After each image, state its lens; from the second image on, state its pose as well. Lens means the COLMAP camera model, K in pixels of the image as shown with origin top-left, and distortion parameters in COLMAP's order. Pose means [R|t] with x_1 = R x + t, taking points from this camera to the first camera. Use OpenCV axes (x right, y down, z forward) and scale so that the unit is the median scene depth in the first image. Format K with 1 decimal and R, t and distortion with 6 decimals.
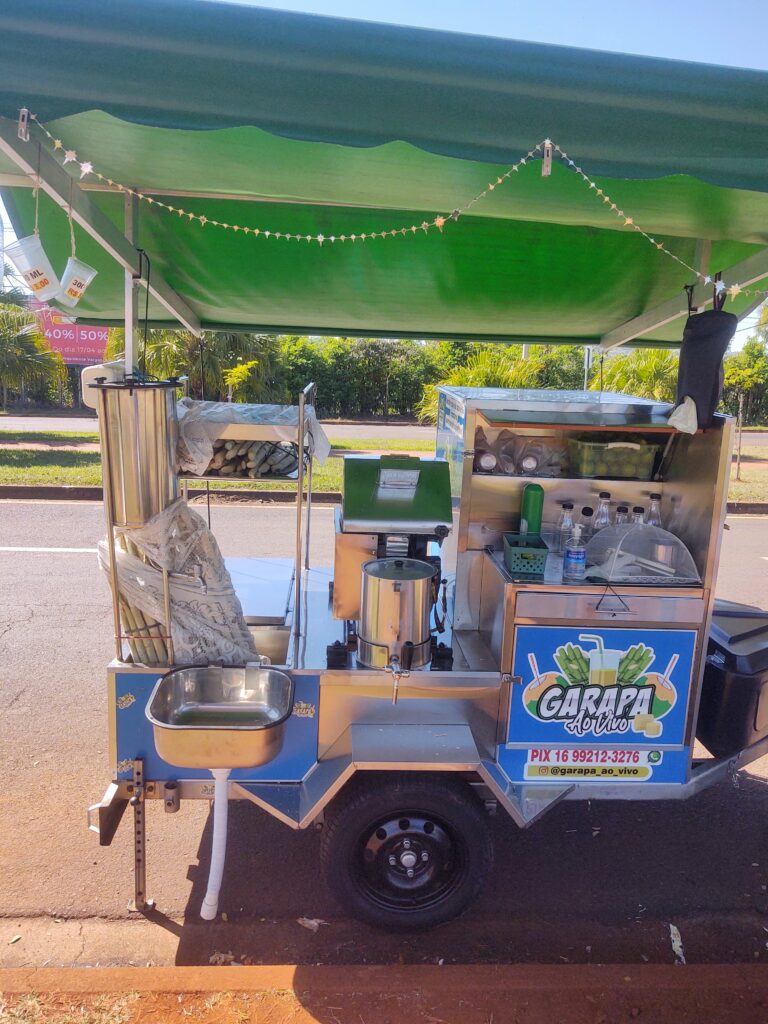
lens RADIAL K [[782.6, 0, 360.7], [0, 782.6, 510.2], [0, 0, 1]] dist [0.100687, -0.230254]
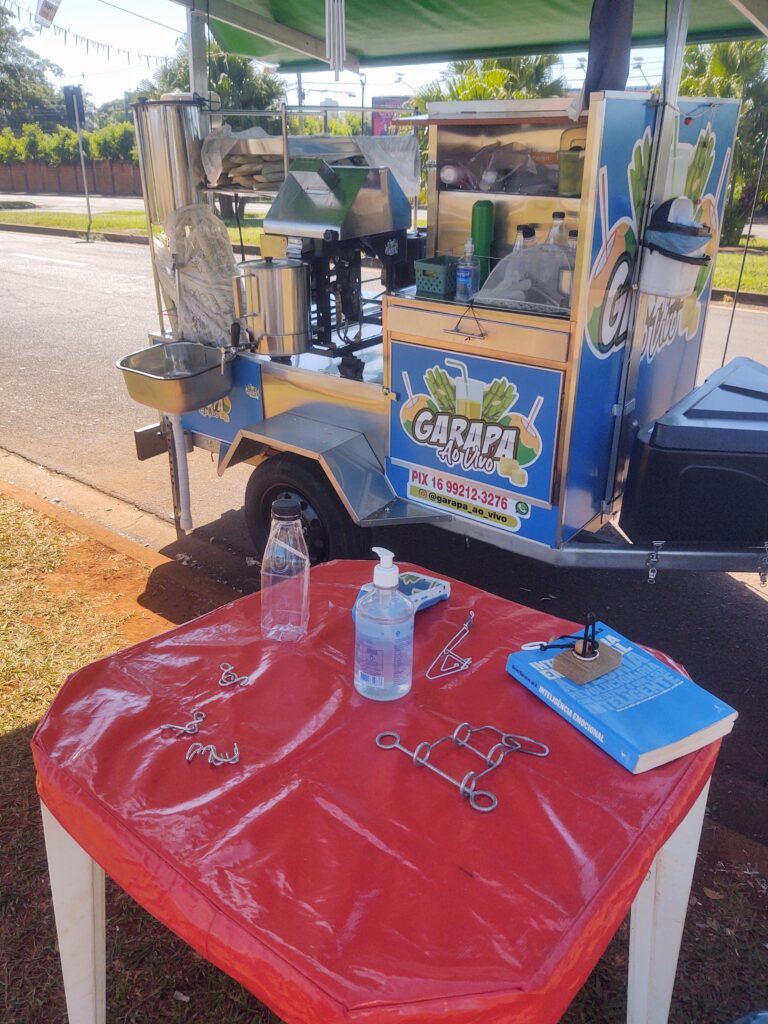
lens RADIAL K [[782.6, 0, 360.7], [0, 782.6, 510.2], [0, 0, 1]] dist [0.100687, -0.230254]
pose [[0.726638, 0.248892, -0.640351, 0.846380], [-0.101477, 0.960729, 0.258266, 0.096175], [0.679485, -0.122685, 0.723360, 0.206048]]
